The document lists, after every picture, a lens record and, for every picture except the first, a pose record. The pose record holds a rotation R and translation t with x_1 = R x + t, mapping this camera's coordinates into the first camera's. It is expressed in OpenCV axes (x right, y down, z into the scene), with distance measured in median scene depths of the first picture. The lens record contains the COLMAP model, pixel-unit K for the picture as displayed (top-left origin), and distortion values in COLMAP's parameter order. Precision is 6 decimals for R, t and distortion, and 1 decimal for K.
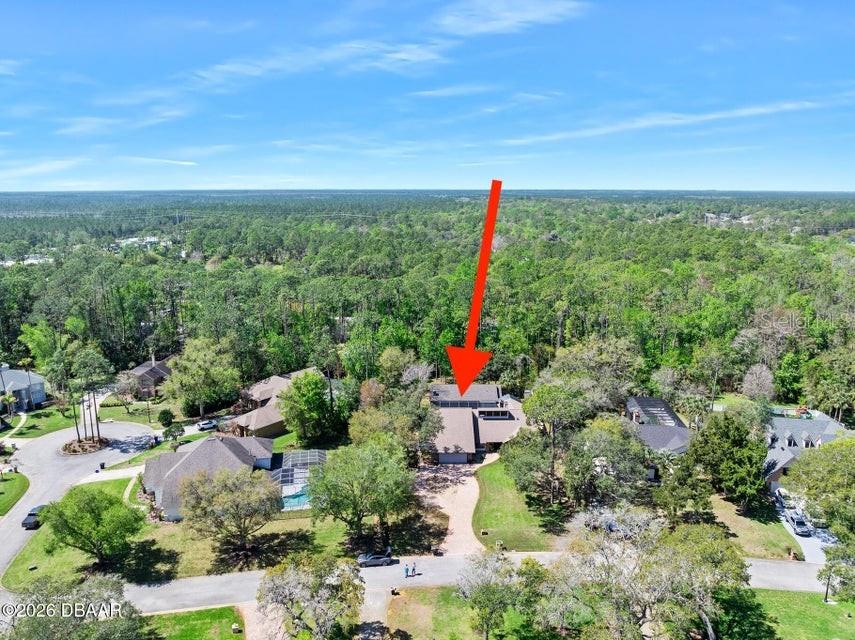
lens RADIAL K [[669.3, 0, 427.5], [0, 669.3, 320.0], [0, 0, 1]] dist [-0.045092, 0.007845]
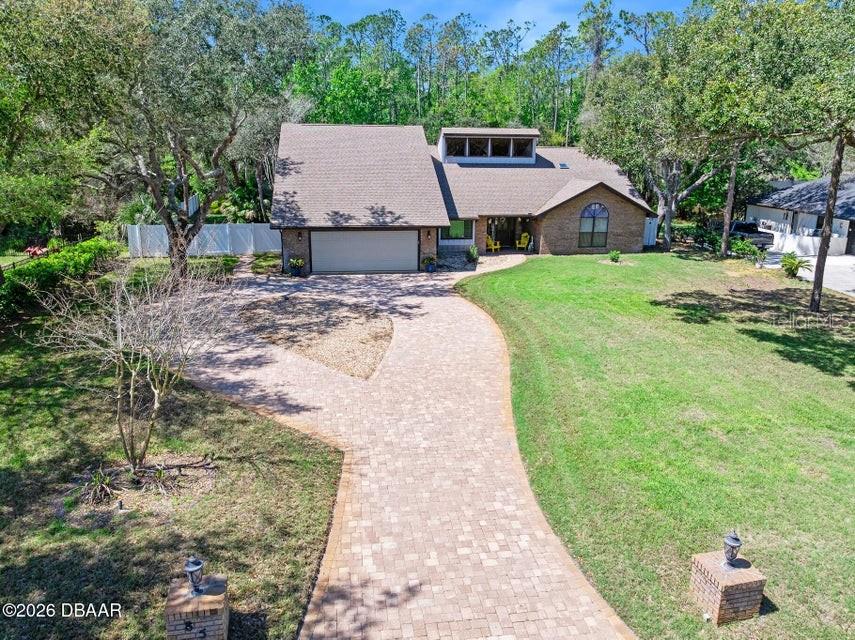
lens RADIAL K [[669.3, 0, 427.5], [0, 669.3, 320.0], [0, 0, 1]] dist [-0.045092, 0.007845]
pose [[0.991390, -0.033744, 0.126516, 0.029920], [0.028465, 0.998656, 0.043305, 0.234591], [-0.127807, -0.039331, 0.991019, 0.775035]]
